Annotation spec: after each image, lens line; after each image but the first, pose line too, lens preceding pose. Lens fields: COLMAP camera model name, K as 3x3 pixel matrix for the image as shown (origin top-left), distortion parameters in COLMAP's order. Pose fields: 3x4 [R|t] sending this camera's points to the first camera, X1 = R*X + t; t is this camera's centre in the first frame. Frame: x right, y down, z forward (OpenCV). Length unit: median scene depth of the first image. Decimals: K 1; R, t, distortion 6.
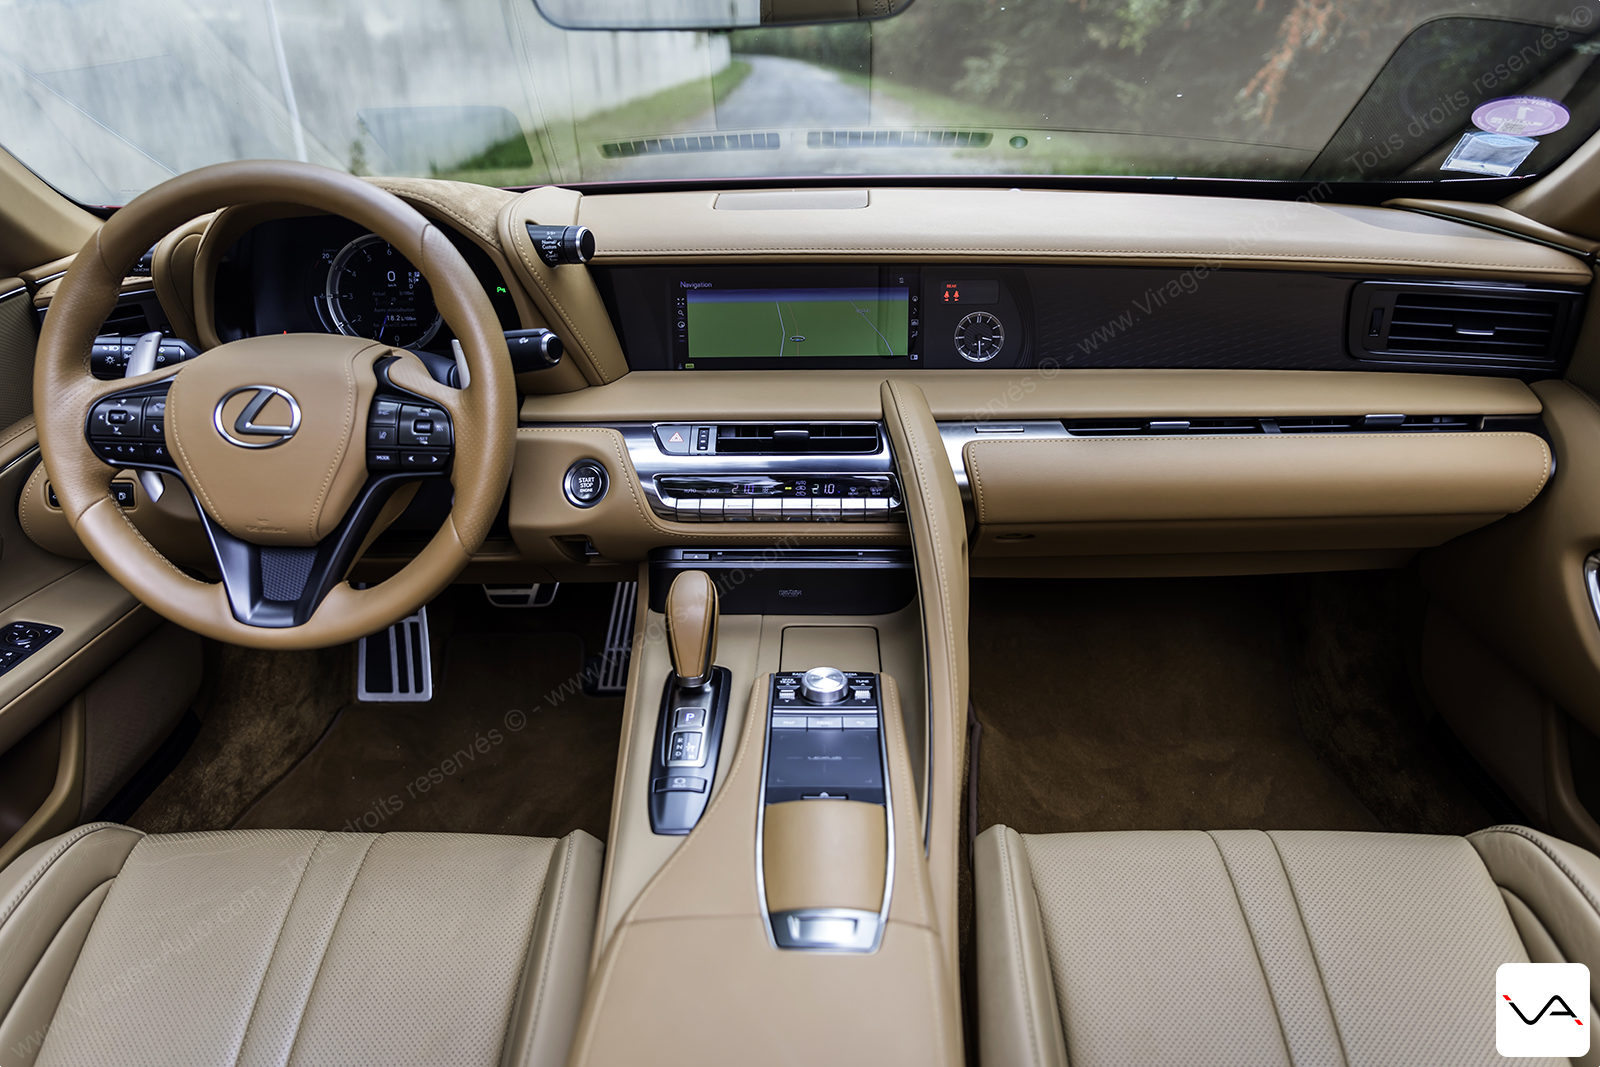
lens RADIAL K [[1075.8, 0, 800.0], [0, 1075.8, 533.5], [0, 0, 1]] dist [-0.002949, -0.003093]
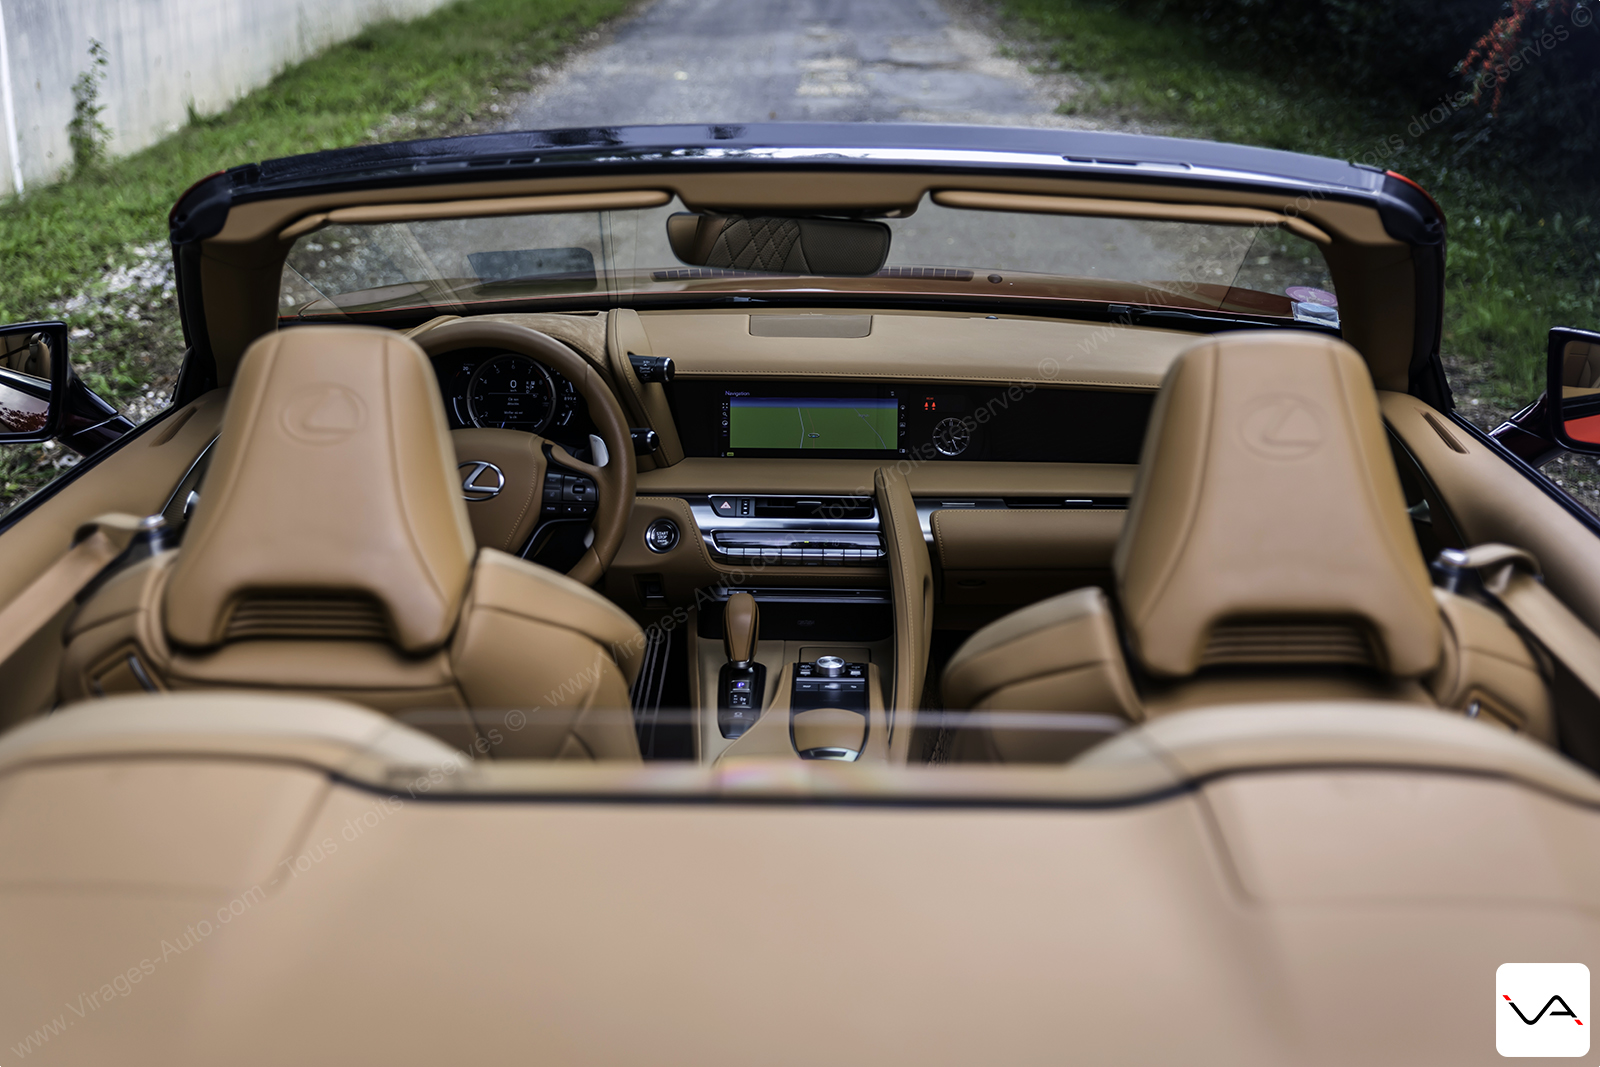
lens RADIAL K [[2107.5, 0, 800.0], [0, 2107.5, 533.5], [0, 0, 1]] dist [0.314591, 0.008980]
pose [[0.999820, 0.018223, 0.005199, -0.034457], [-0.017492, 0.993013, -0.116702, 0.271911], [-0.007289, 0.116590, 0.993153, -1.757879]]
